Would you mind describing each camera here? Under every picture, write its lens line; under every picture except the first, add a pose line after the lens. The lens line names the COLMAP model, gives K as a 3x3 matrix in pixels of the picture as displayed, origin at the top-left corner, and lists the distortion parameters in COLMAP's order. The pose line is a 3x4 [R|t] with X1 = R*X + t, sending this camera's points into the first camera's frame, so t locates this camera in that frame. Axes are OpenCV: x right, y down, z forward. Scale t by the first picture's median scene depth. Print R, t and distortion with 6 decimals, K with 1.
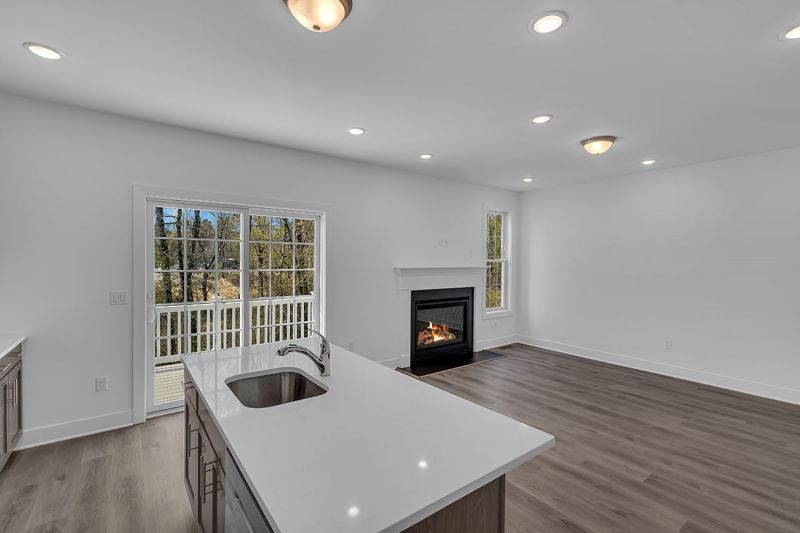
lens RADIAL K [[370.0, 0, 405.4], [0, 370.0, 263.7], [0, 0, 1]] dist [0.009292, -0.000557]
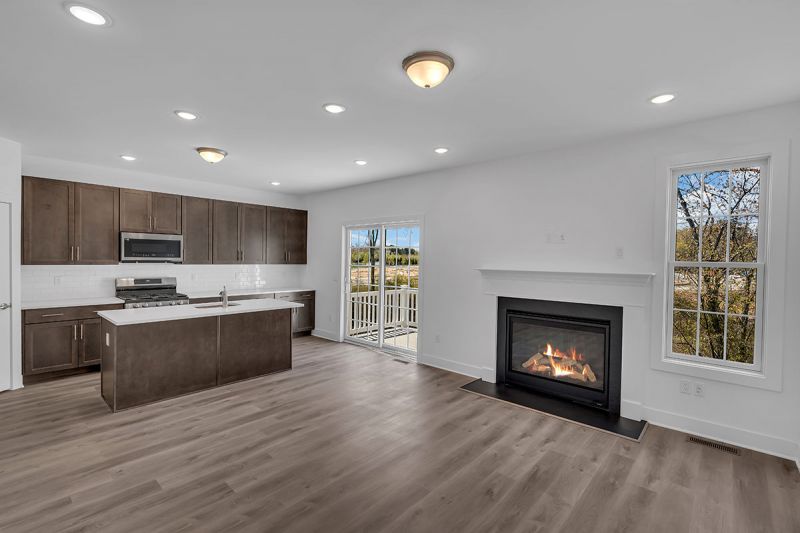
lens RADIAL K [[370.0, 0, 402.6], [0, 370.0, 264.1], [0, 0, 1]] dist [0.009292, -0.000557]
pose [[0.169022, 0.010021, -0.985561, 0.759555], [-0.023976, 0.999694, 0.006053, -0.001793], [0.985321, 0.022607, 0.169211, 0.582107]]
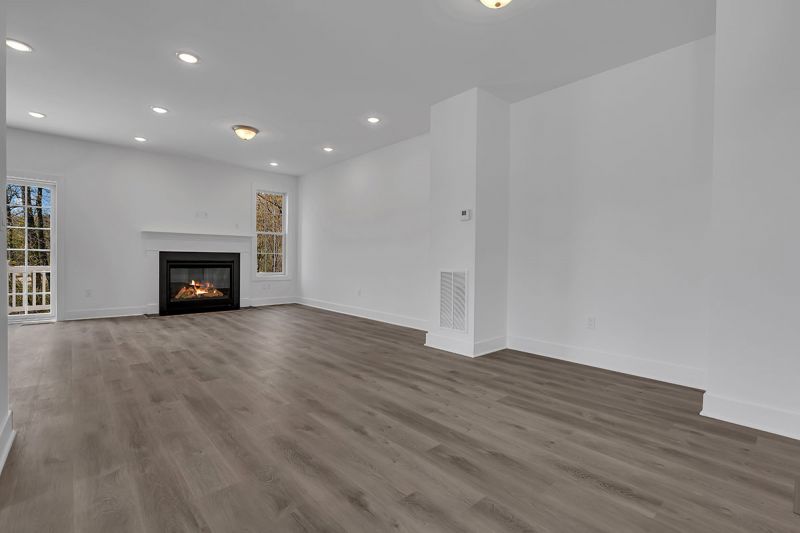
lens RADIAL K [[370.0, 0, 397.2], [0, 370.0, 263.7], [0, 0, 1]] dist [0.009292, -0.000557]
pose [[0.999335, -0.000485, 0.036452, 0.692720], [0.000680, 0.999985, -0.005348, 0.111228], [-0.036449, 0.005369, 0.999321, -0.233300]]
